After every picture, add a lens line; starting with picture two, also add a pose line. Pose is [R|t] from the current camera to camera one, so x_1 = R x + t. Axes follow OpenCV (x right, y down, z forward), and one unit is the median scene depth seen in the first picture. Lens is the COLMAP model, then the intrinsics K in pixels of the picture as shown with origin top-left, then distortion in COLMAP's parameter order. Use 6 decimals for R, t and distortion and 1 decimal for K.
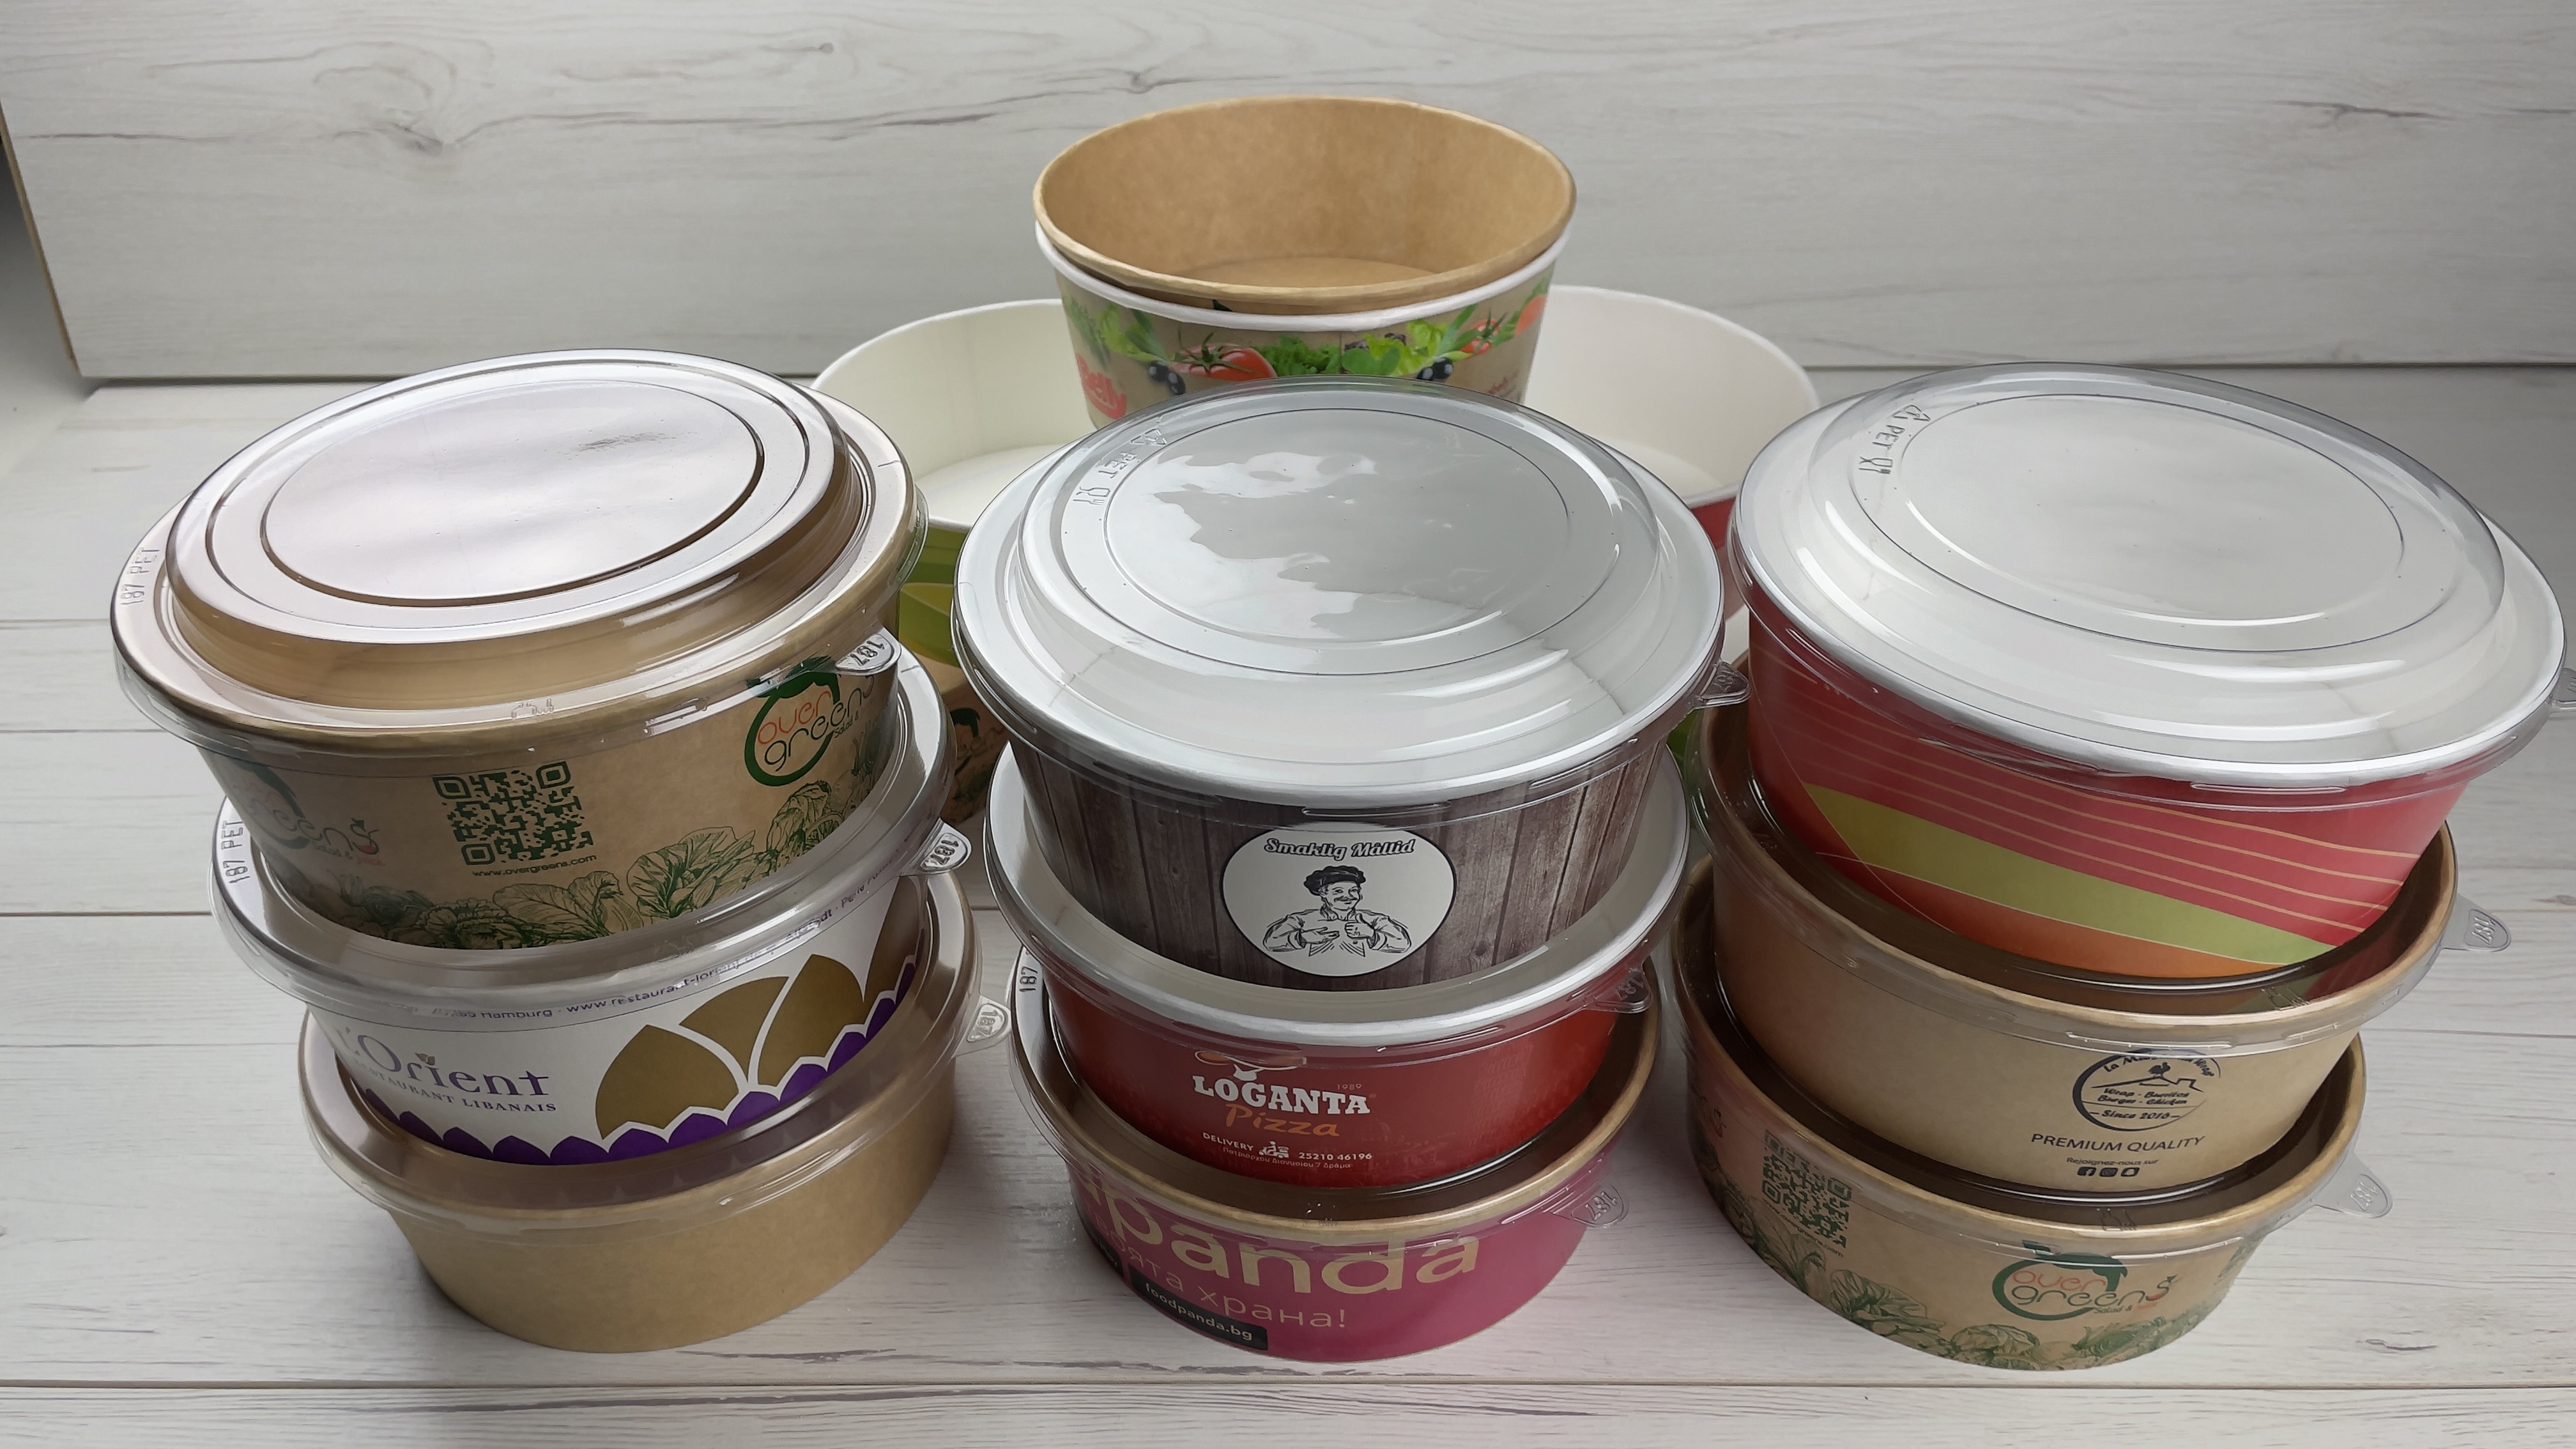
lens RADIAL K [[1869.1, 0, 1239.3], [0, 1869.1, 734.0], [0, 0, 1]] dist [0.095062, -0.172733]
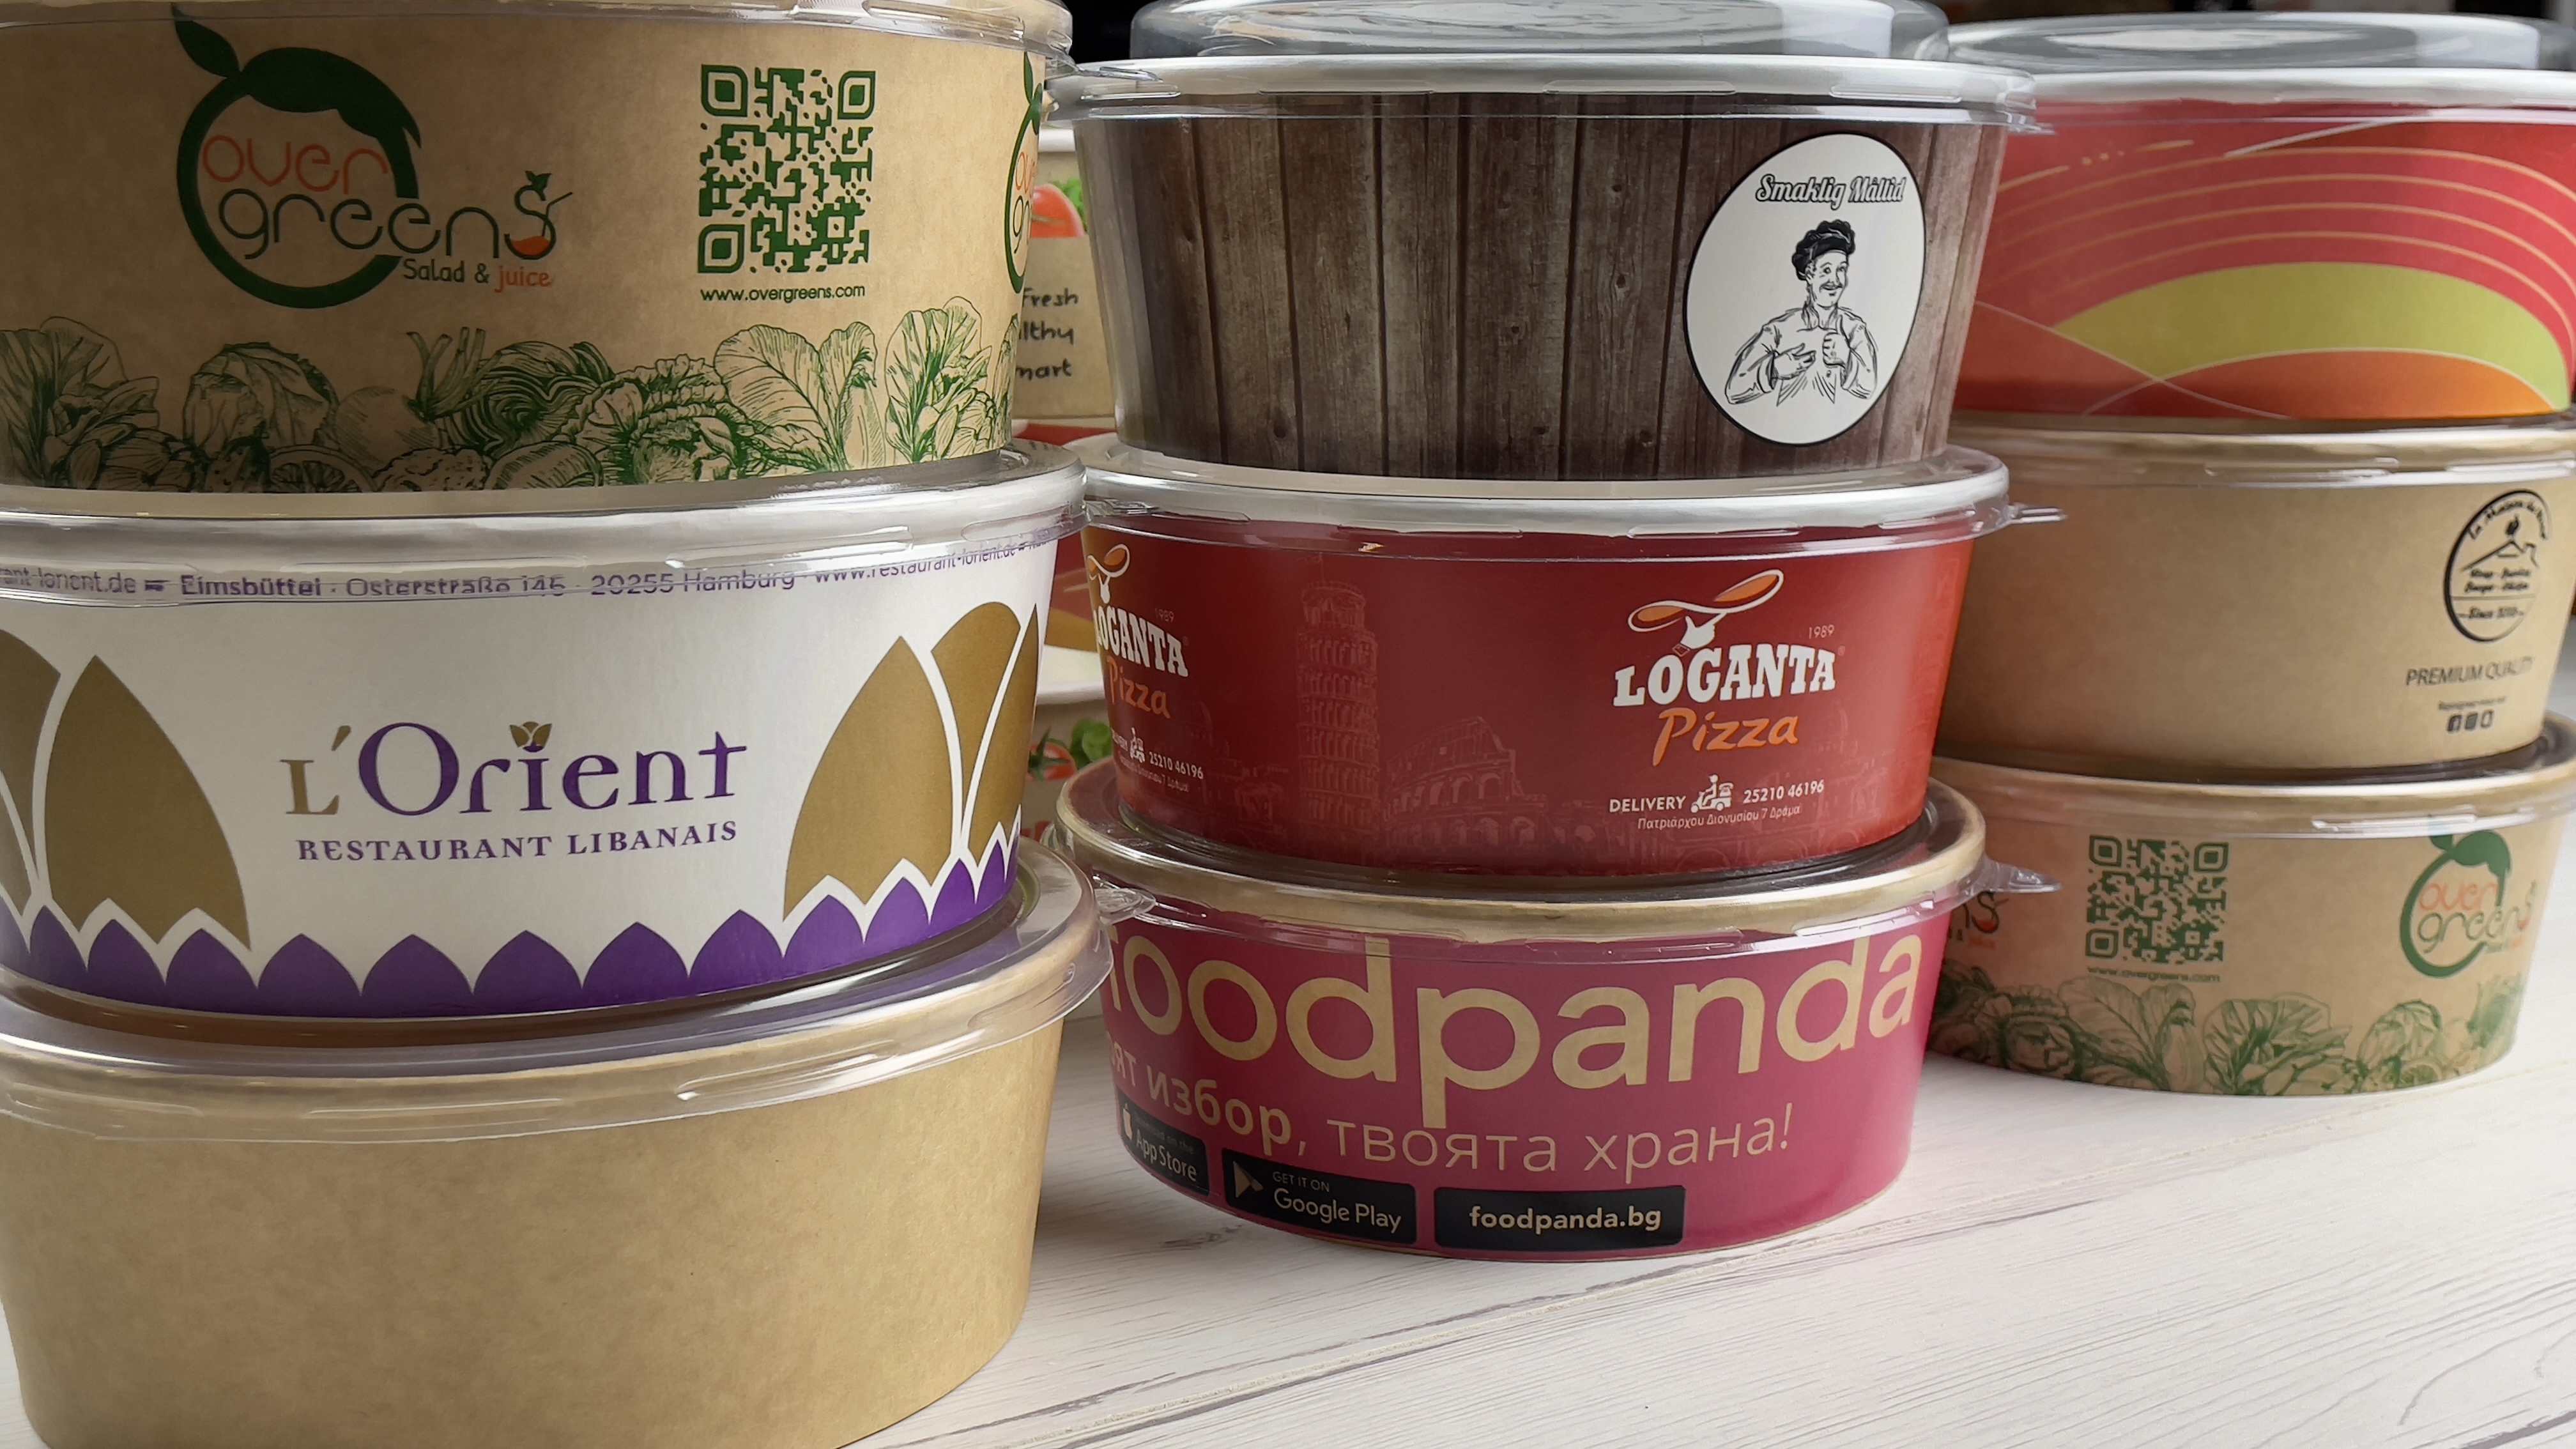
lens RADIAL K [[2642.9, 0, 1248.2], [0, 2642.9, 726.8], [0, 0, 1]] dist [0.129487, -0.310802]
pose [[0.854589, -0.083499, 0.512549, -0.692003], [0.291444, 0.894015, -0.340290, 0.528950], [-0.429813, 0.440187, 0.788351, 0.309683]]
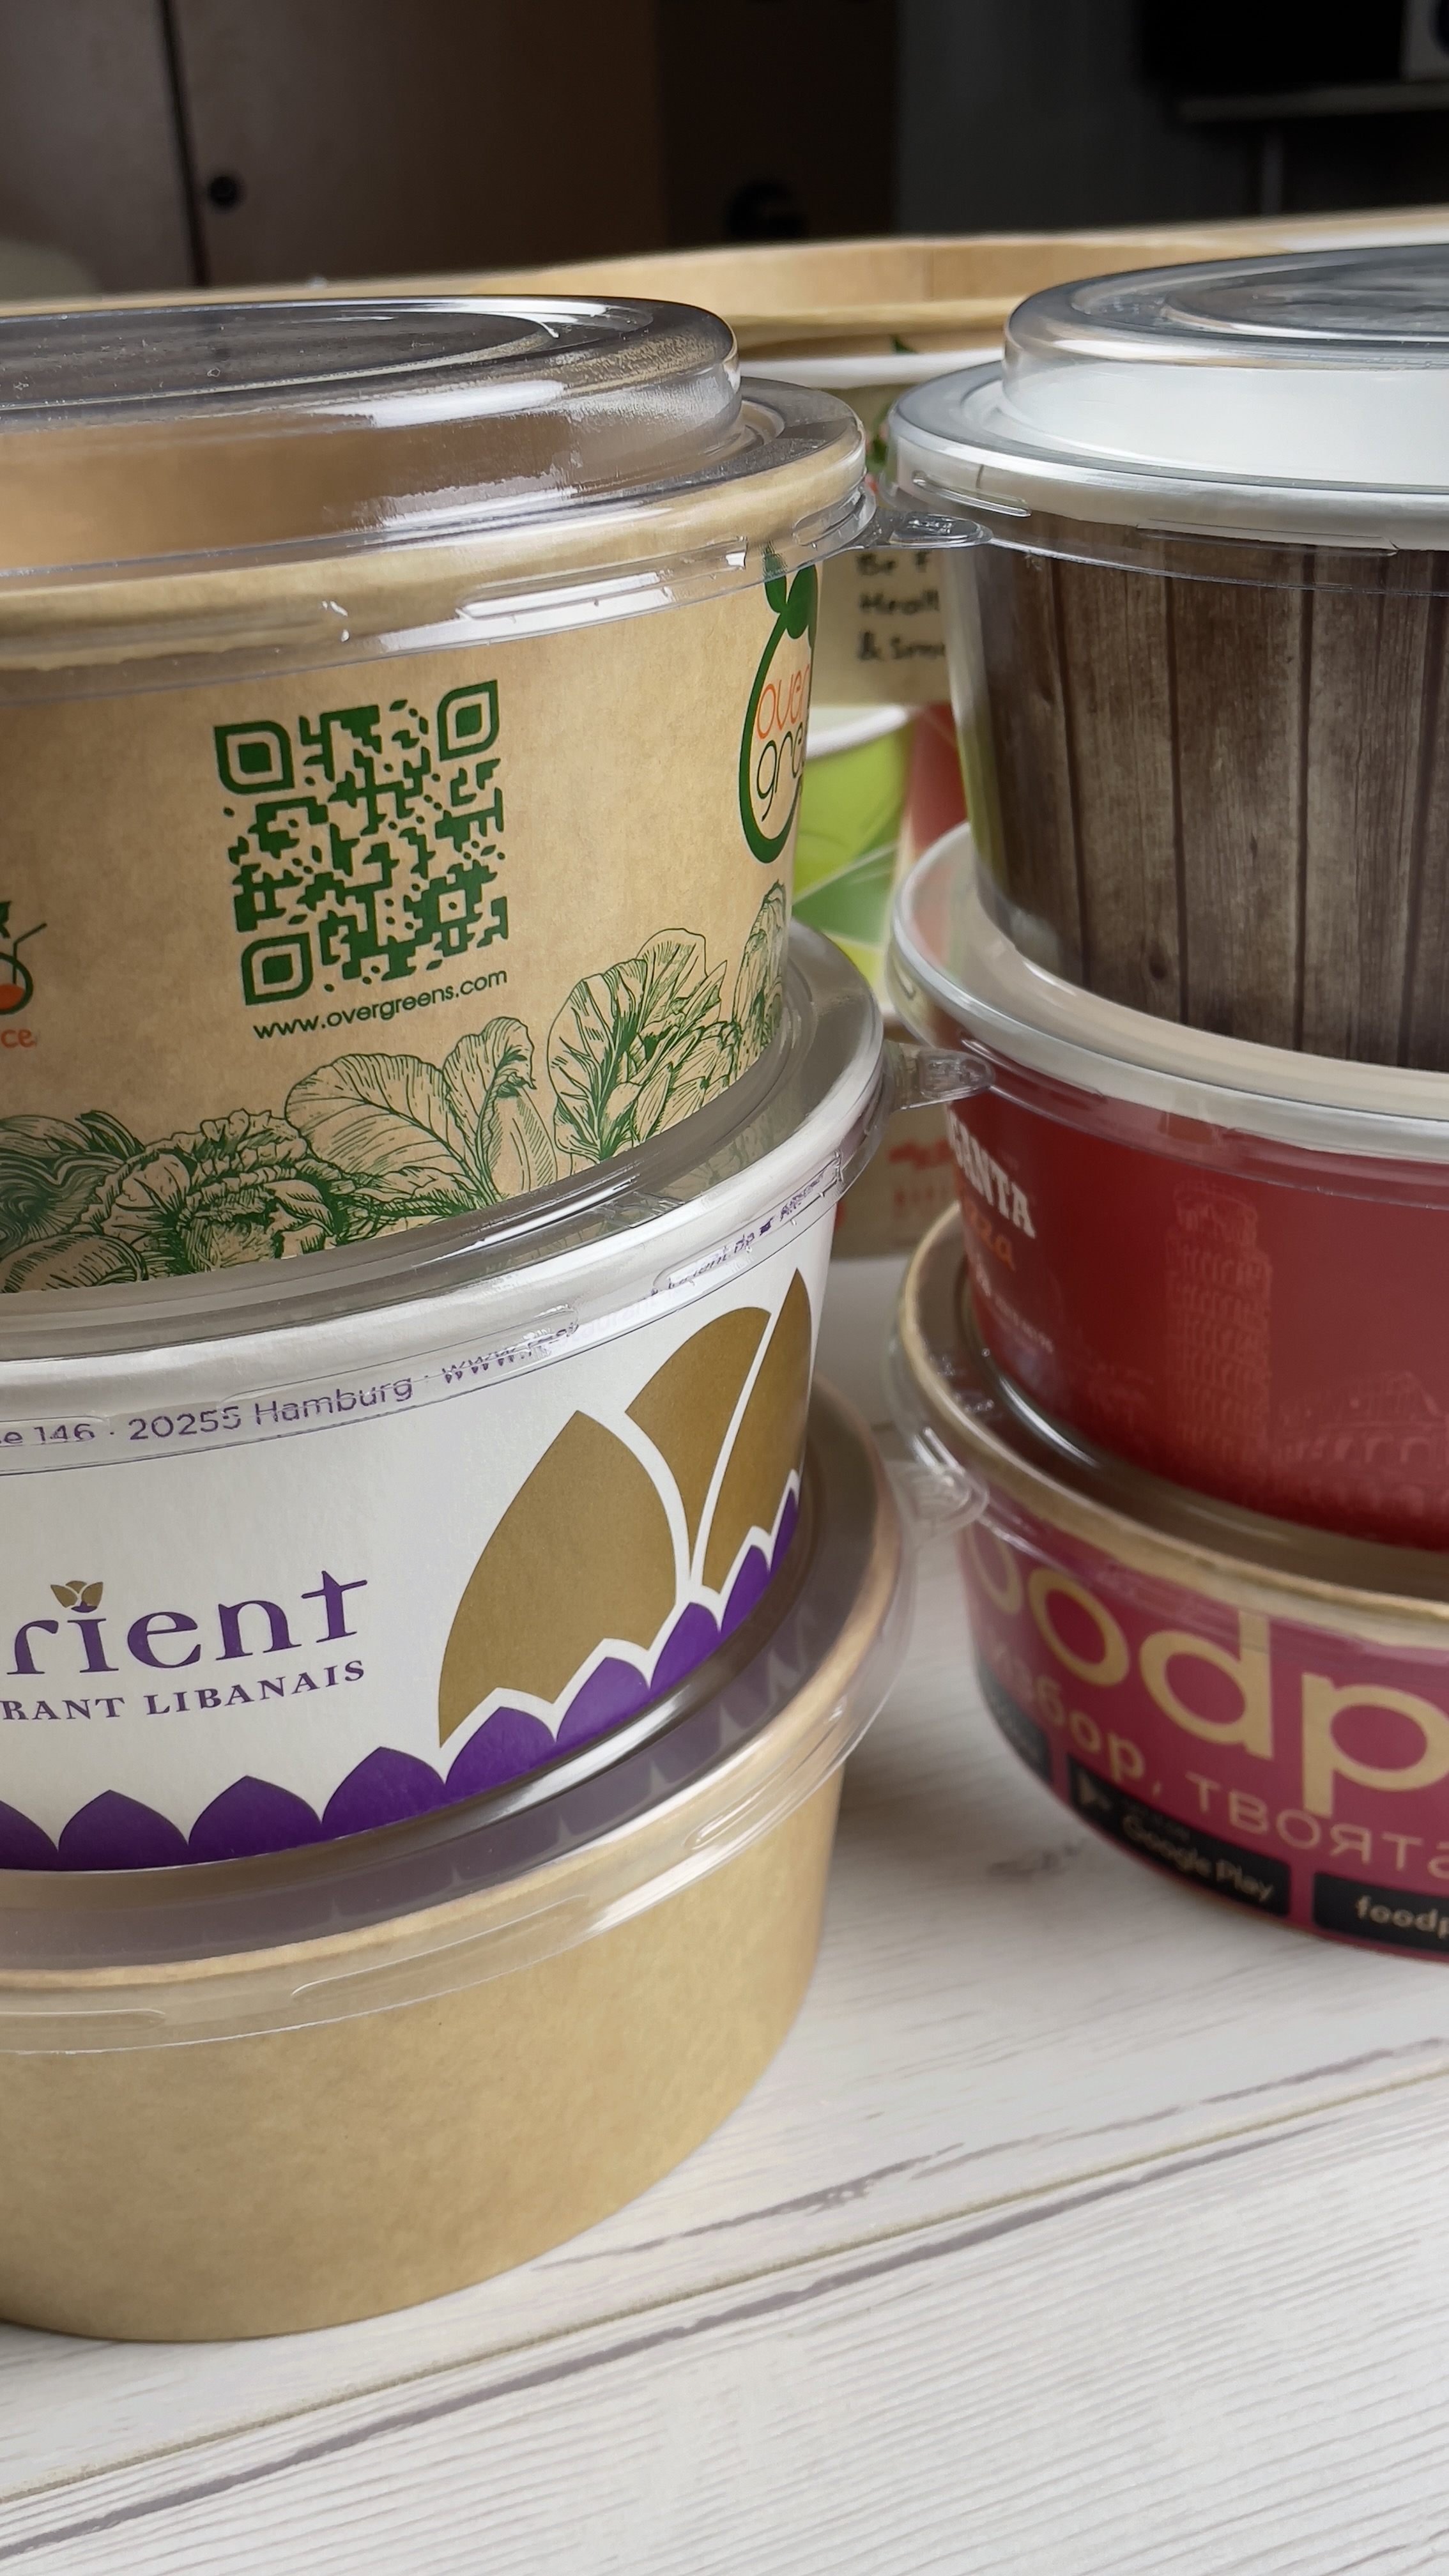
lens RADIAL K [[2350.3, 0, 724.5], [0, 2350.3, 1288.0], [0, 0, 1]] dist [0.151443, -0.429745]
pose [[0.949137, -0.167829, 0.266407, -0.449312], [0.209065, 0.968586, -0.134659, 0.220492], [-0.235438, 0.183506, 0.954408, 0.467426]]
